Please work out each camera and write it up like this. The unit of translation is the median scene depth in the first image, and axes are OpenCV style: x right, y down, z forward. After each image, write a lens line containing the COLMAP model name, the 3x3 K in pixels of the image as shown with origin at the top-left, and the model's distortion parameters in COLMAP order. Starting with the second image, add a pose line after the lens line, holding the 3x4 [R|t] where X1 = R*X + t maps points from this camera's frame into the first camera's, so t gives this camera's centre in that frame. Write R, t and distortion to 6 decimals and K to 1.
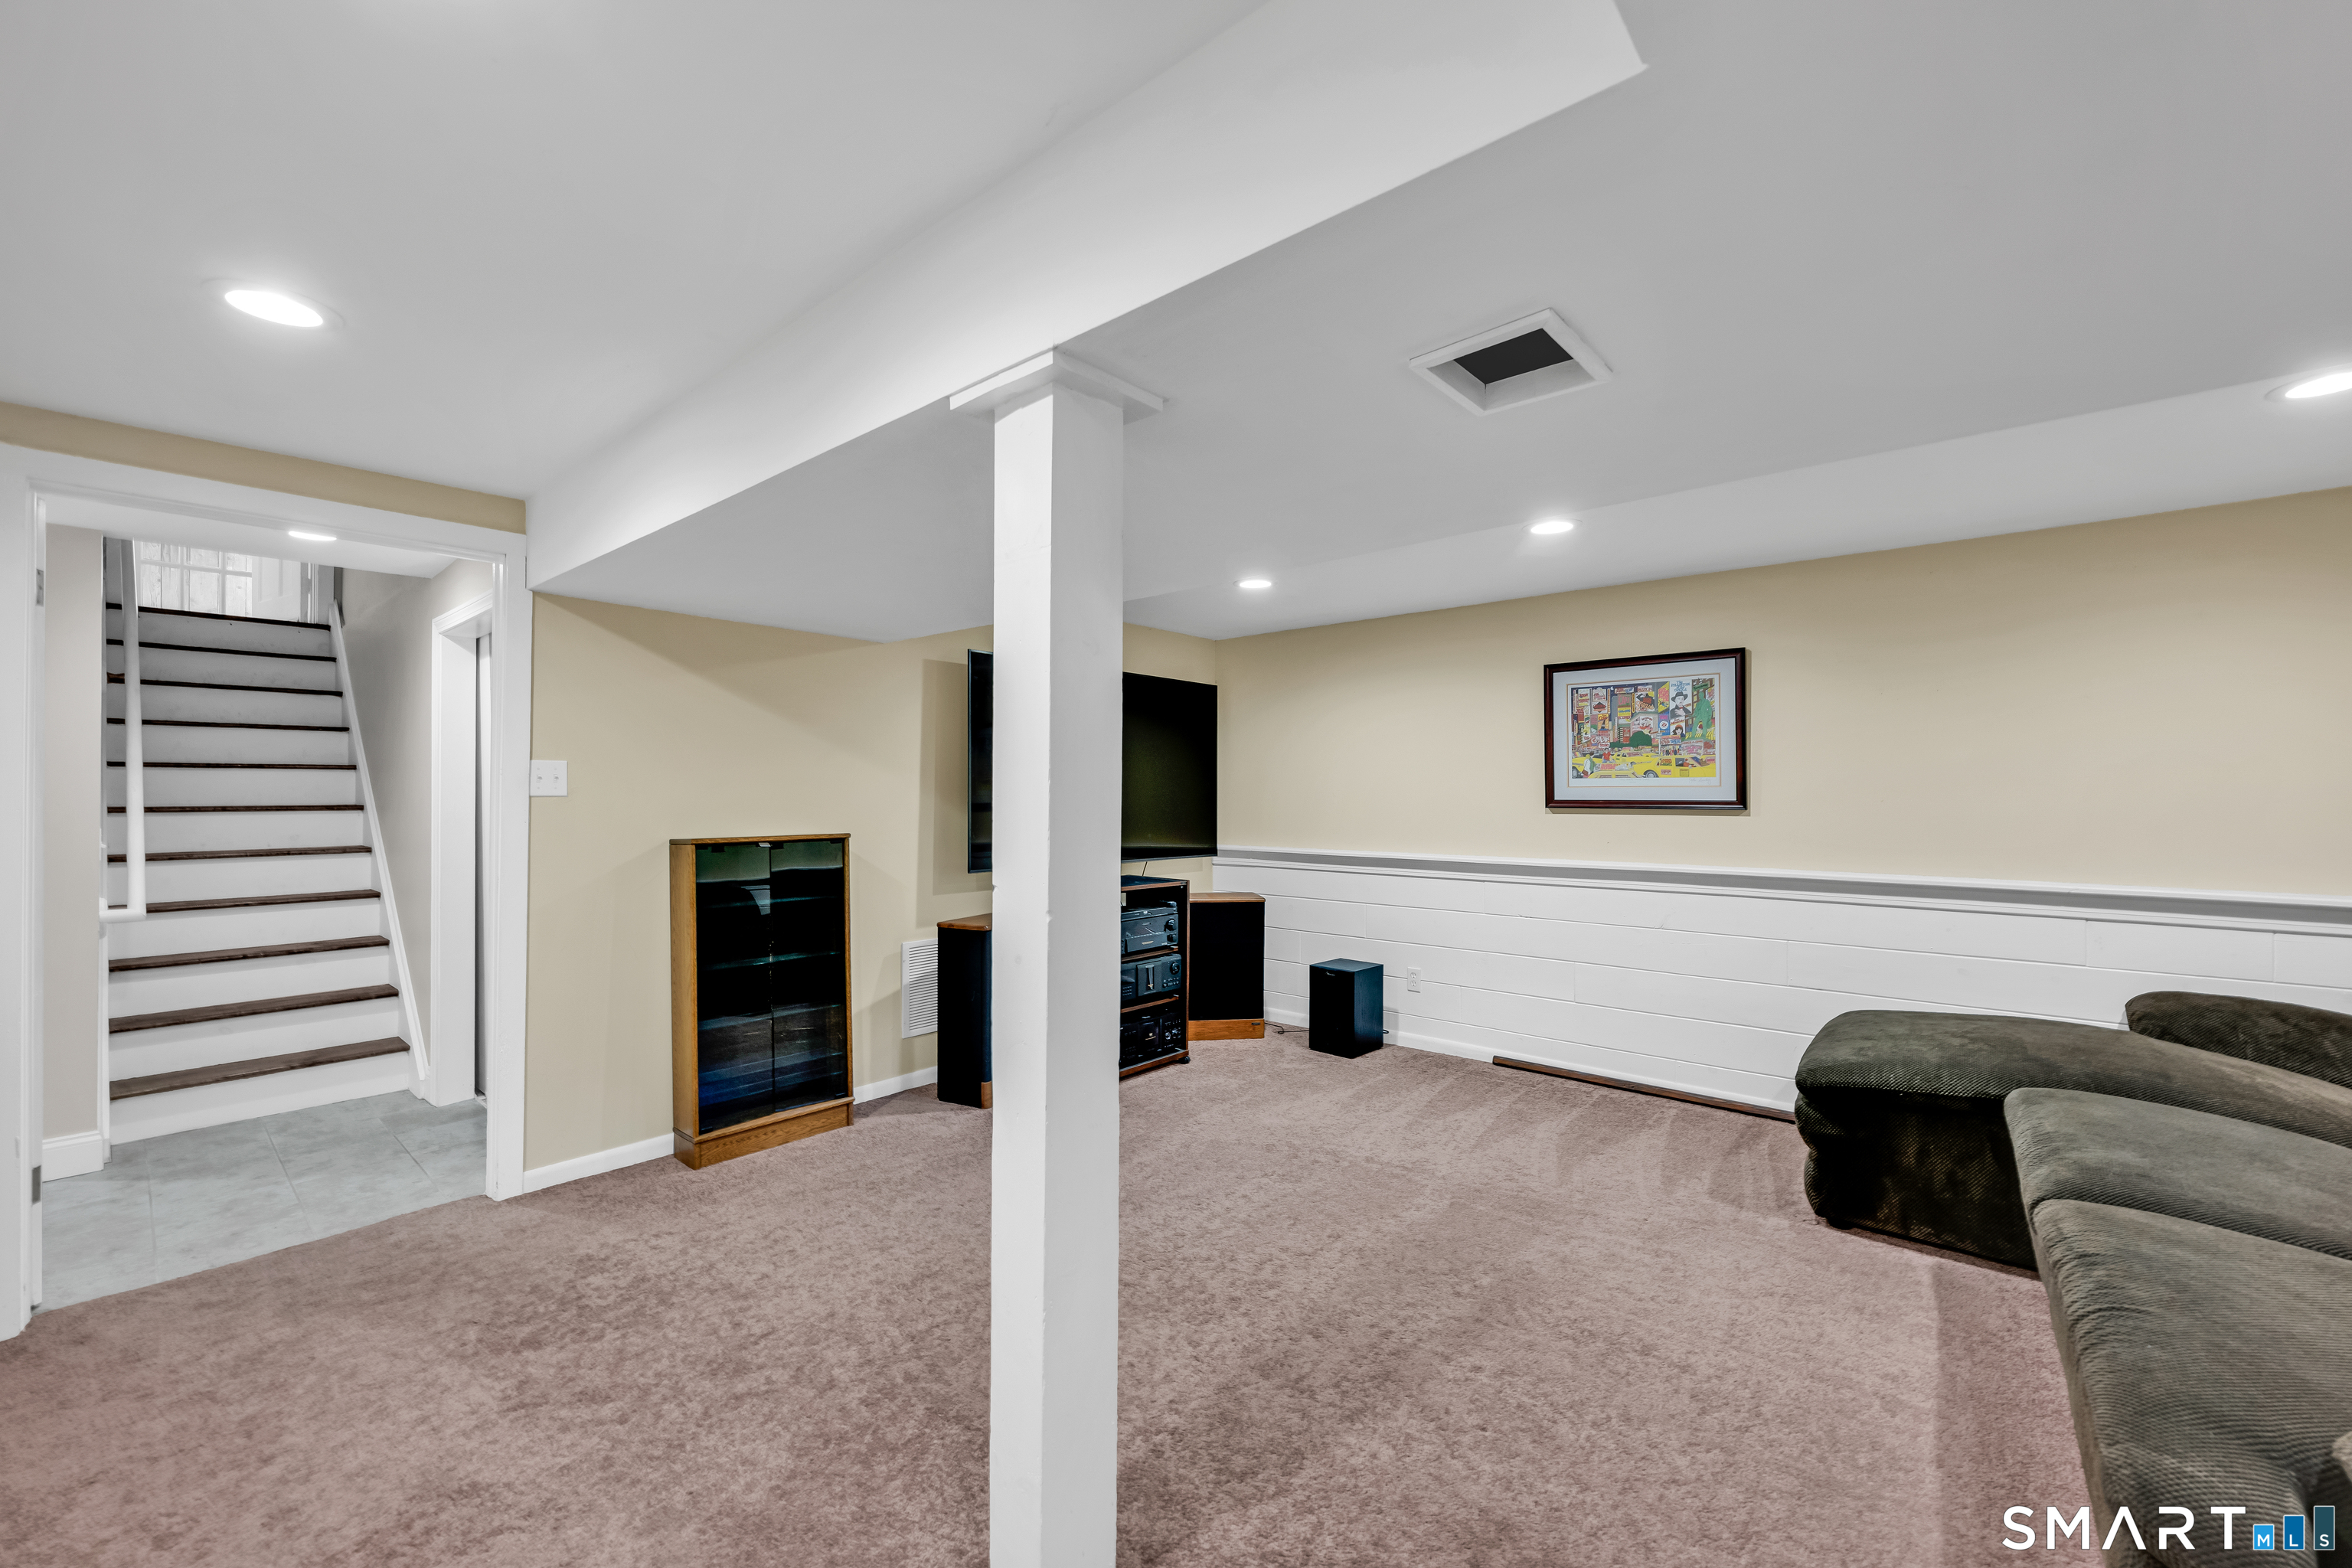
lens RADIAL K [[959.6, 0, 1179.6], [0, 959.6, 782.5], [0, 0, 1]] dist [-0.009575, 0.000604]
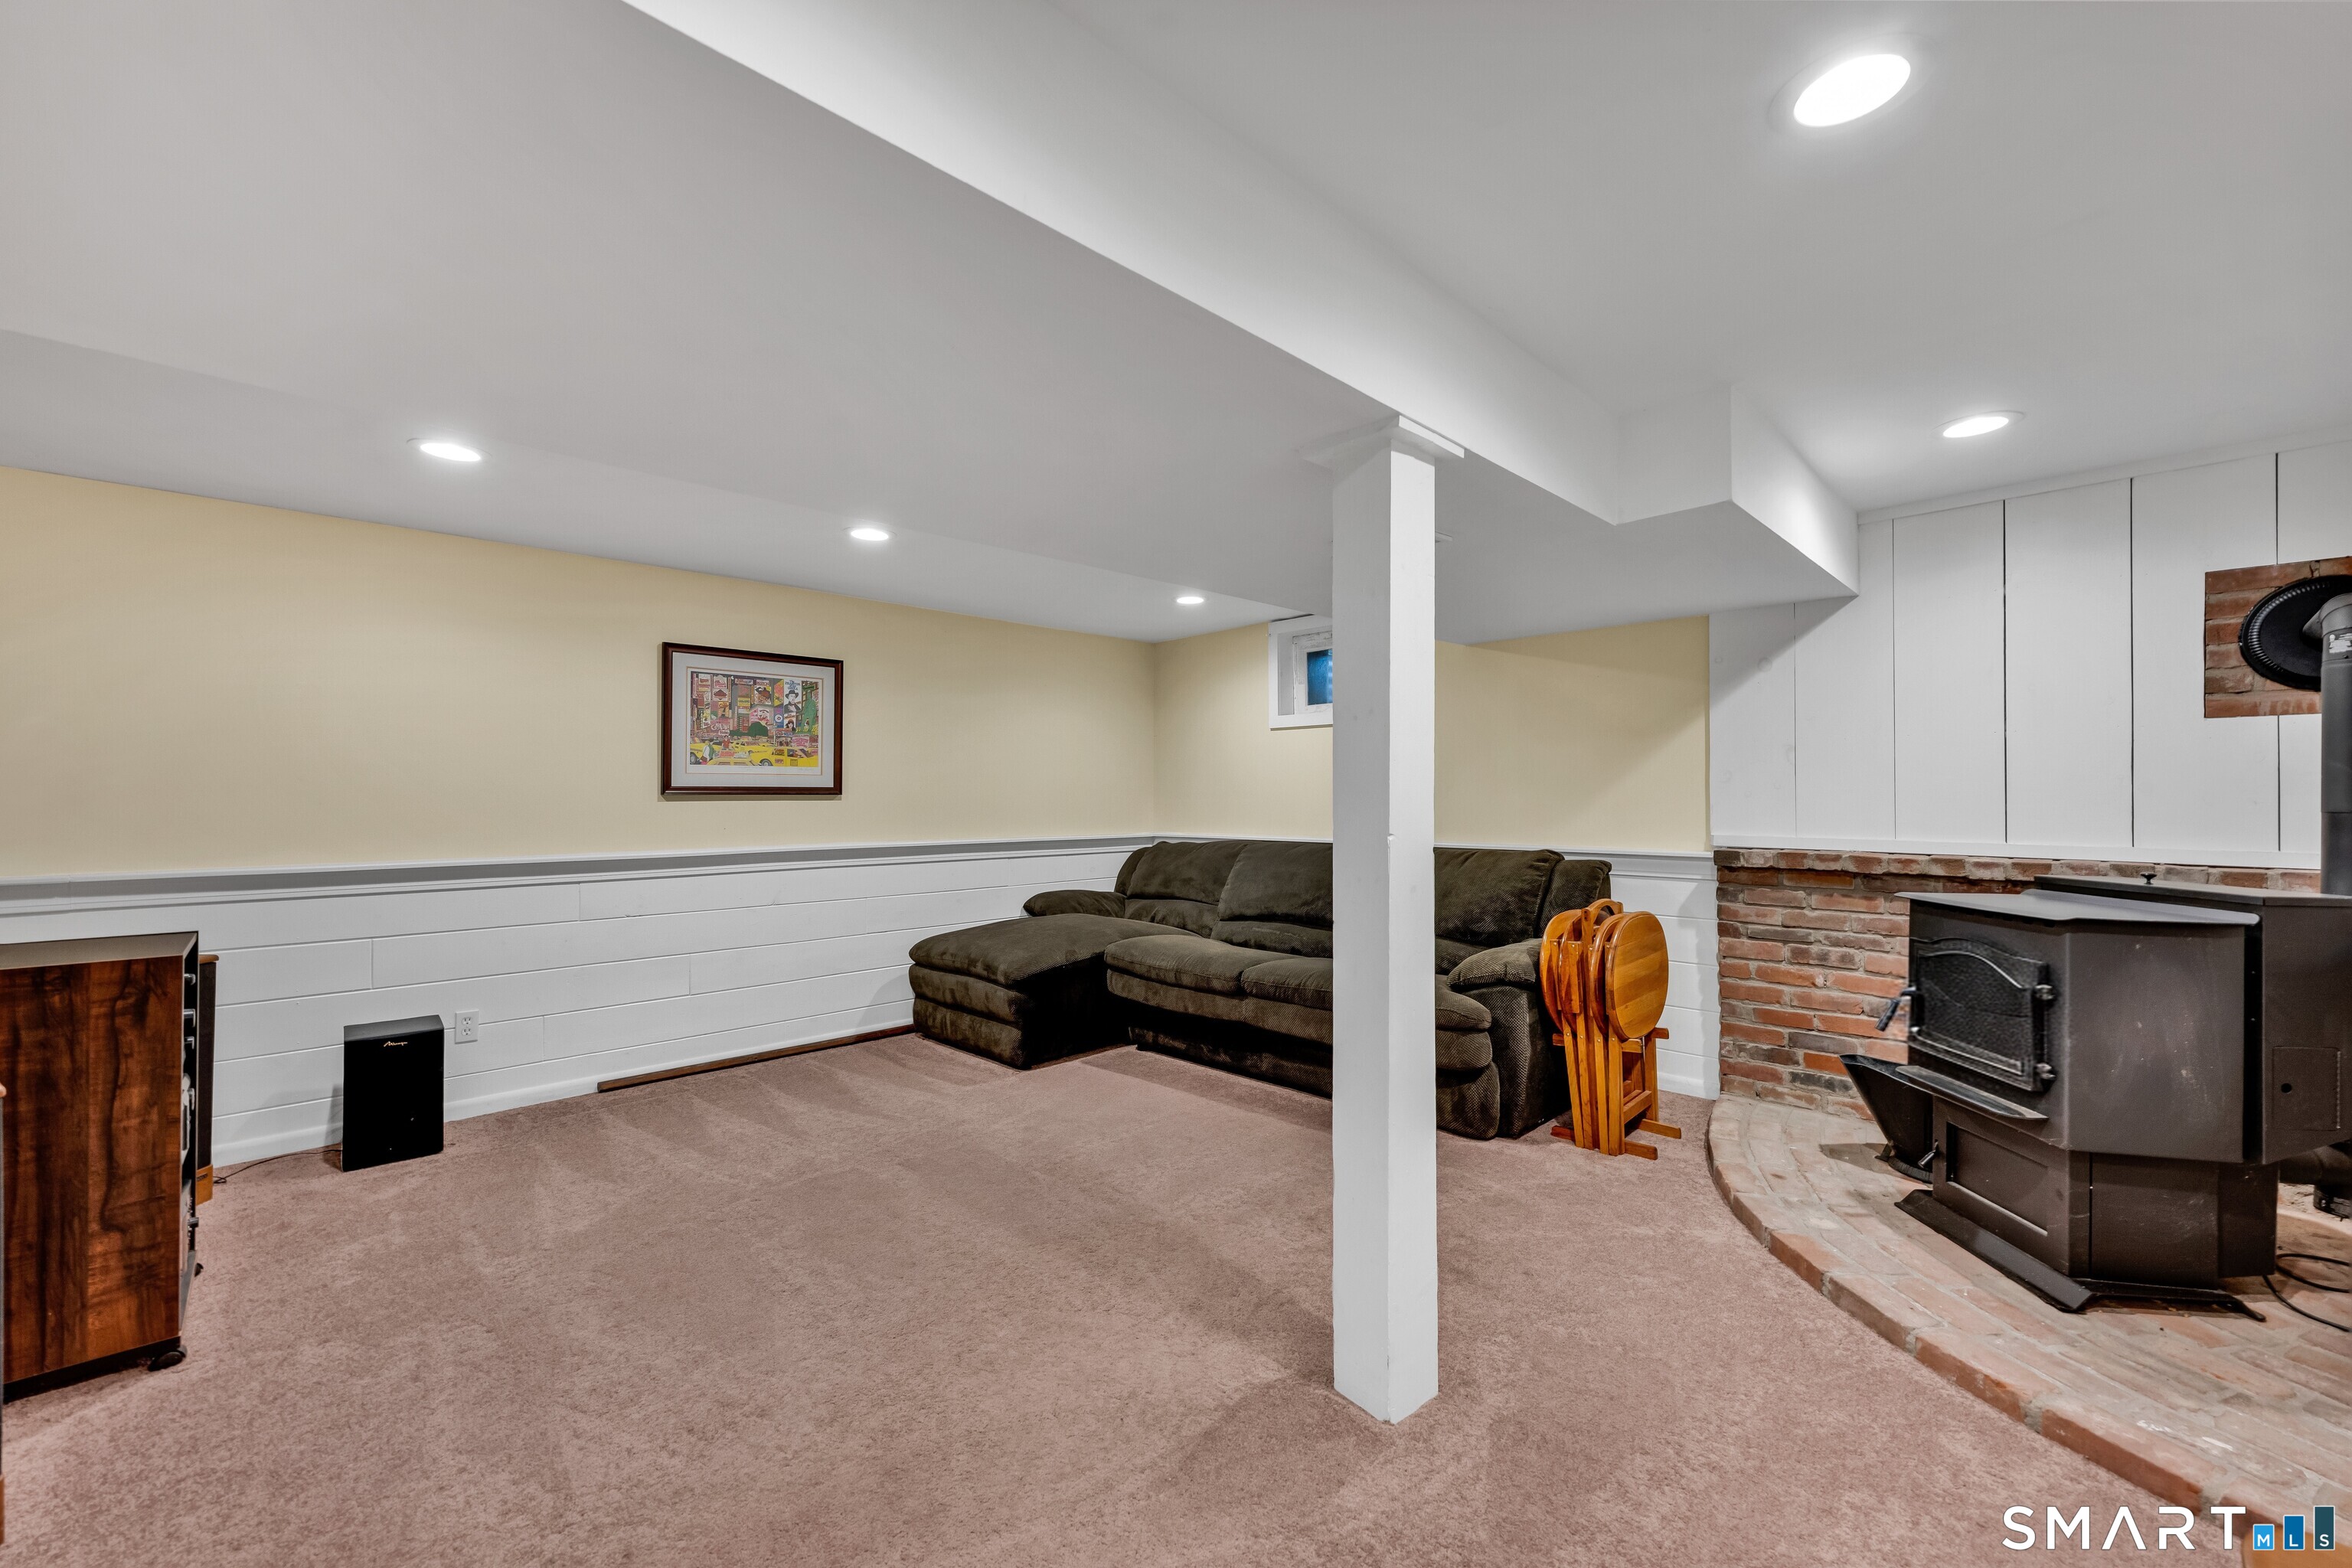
lens RADIAL K [[959.6, 0, 1183.6], [0, 959.6, 789.0], [0, 0, 1]] dist [-0.009575, 0.000604]
pose [[0.047947, 0.006493, 0.998829, -0.552378], [-0.007873, 0.999950, -0.006123, 0.023381], [-0.998819, -0.007570, 0.047995, 0.471964]]
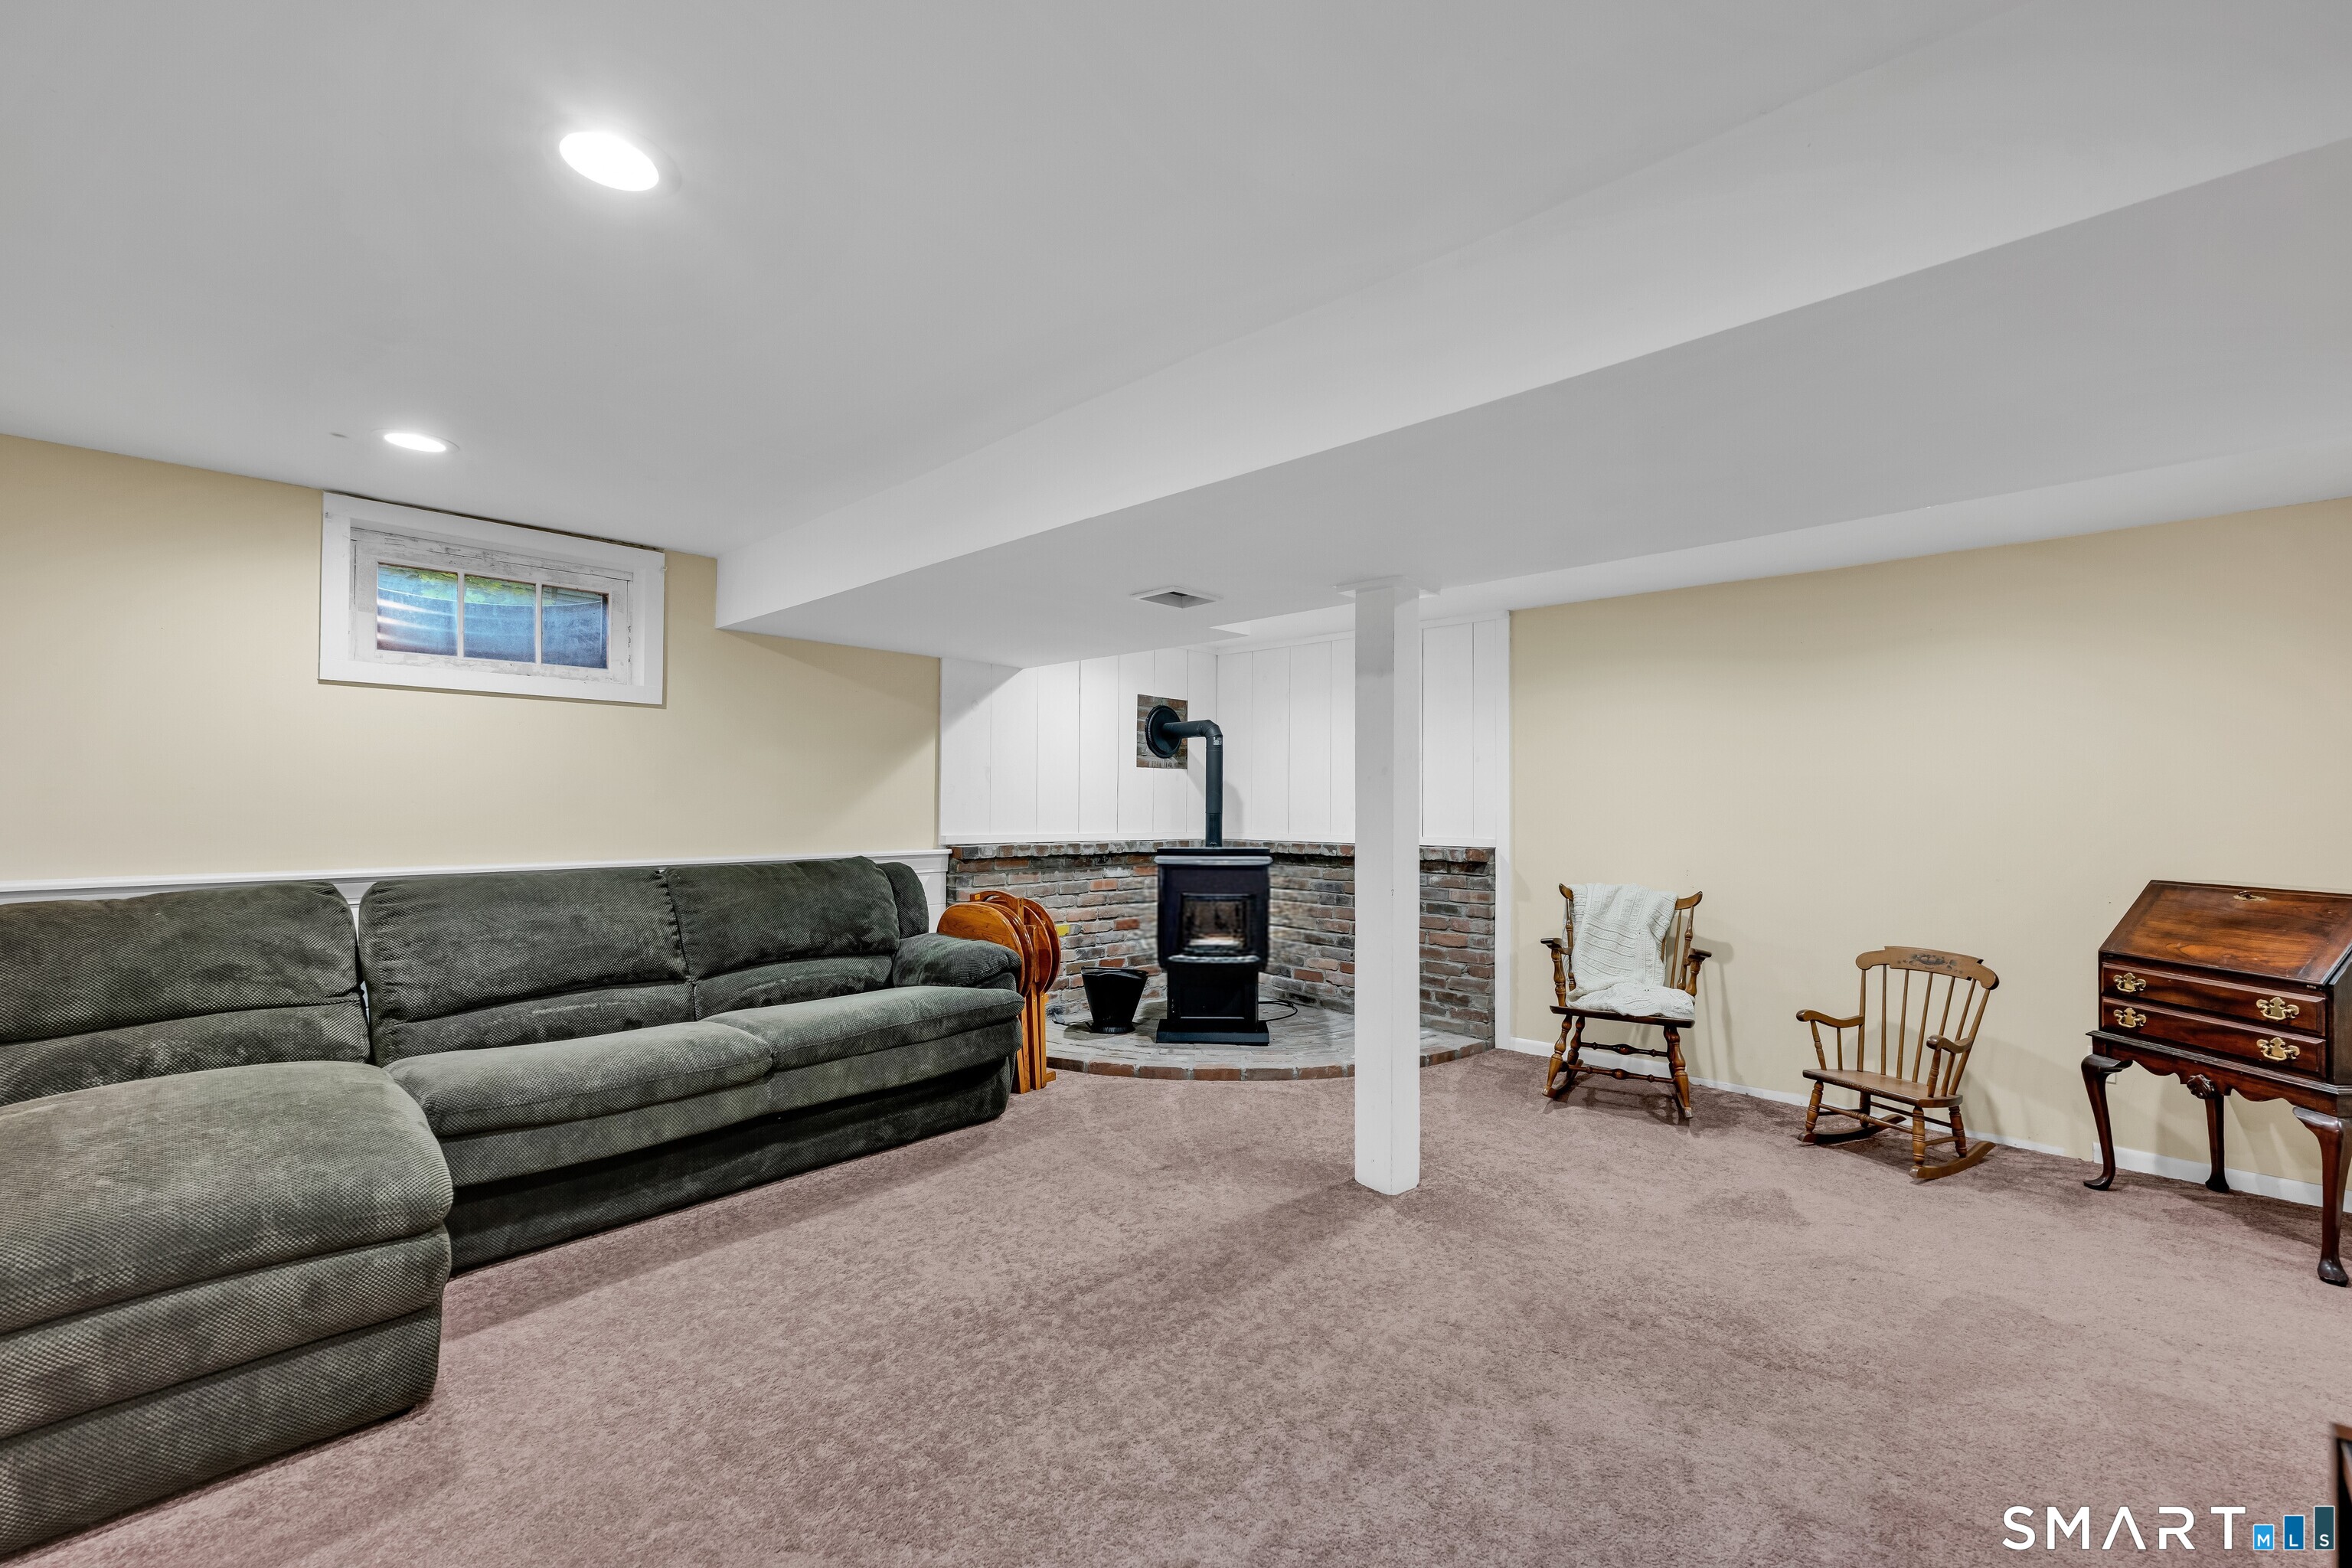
lens RADIAL K [[959.6, 0, 1177.8], [0, 959.6, 804.7], [0, 0, 1]] dist [-0.009575, 0.000604]
pose [[-0.999974, -0.006173, 0.003716, 0.143970], [-0.006214, 0.999920, -0.011043, 0.032000], [-0.003648, -0.011065, -0.999932, 1.195872]]
